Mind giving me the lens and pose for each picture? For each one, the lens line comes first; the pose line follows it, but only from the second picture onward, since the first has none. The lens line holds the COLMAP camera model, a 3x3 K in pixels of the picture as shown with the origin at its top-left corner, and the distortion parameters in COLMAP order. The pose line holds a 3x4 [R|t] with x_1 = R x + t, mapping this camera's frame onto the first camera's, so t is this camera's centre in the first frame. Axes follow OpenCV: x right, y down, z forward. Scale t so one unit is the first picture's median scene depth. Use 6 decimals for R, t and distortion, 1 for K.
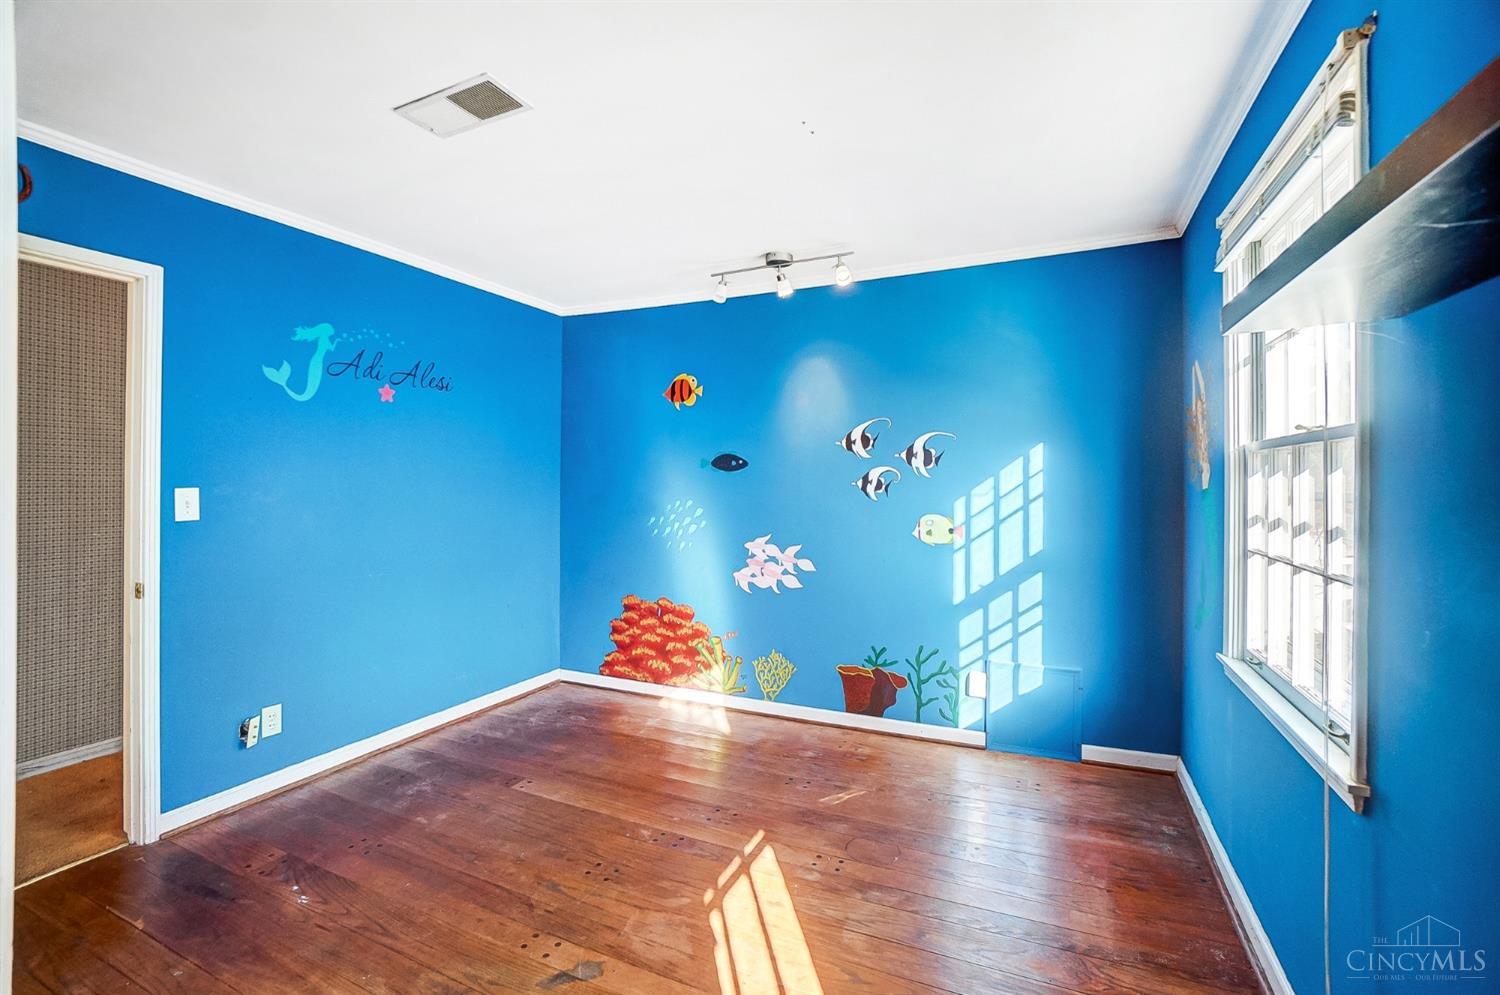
lens RADIAL K [[662.1, 0, 732.6], [0, 662.1, 488.9], [0, 0, 1]] dist [-0.063686, 0.021286]
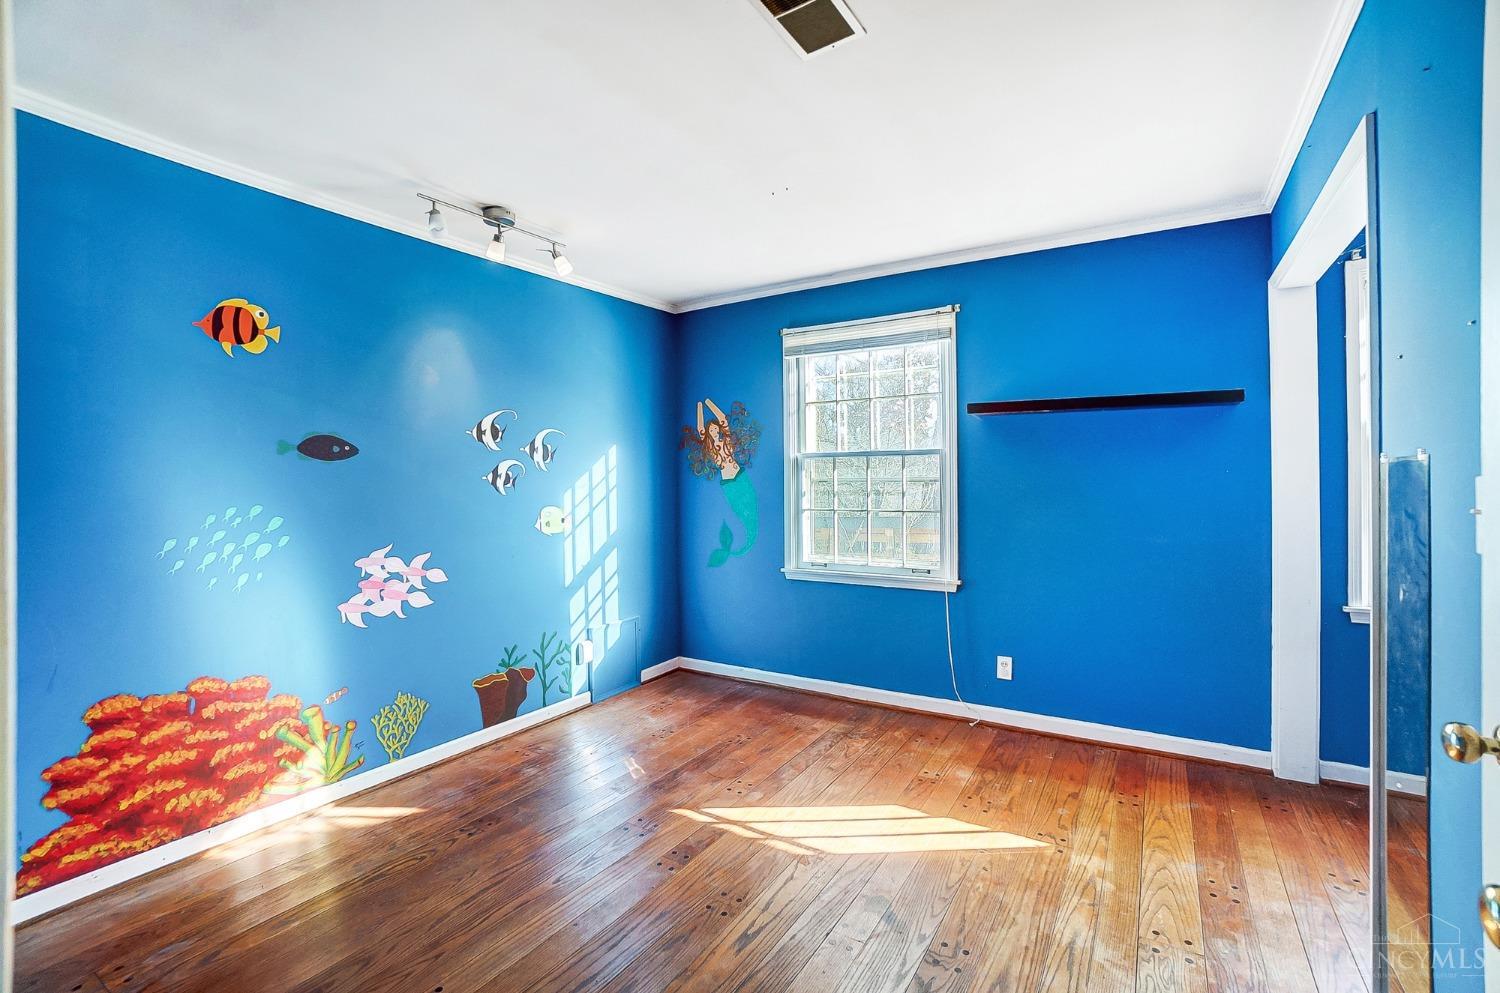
lens RADIAL K [[662.1, 0, 732.6], [0, 662.1, 487.9], [0, 0, 1]] dist [-0.063686, 0.021286]
pose [[0.138581, -0.014828, 0.990240, -0.648738], [0.017253, 0.999772, 0.012556, 0.000680], [-0.990201, 0.015344, 0.138805, 0.511673]]
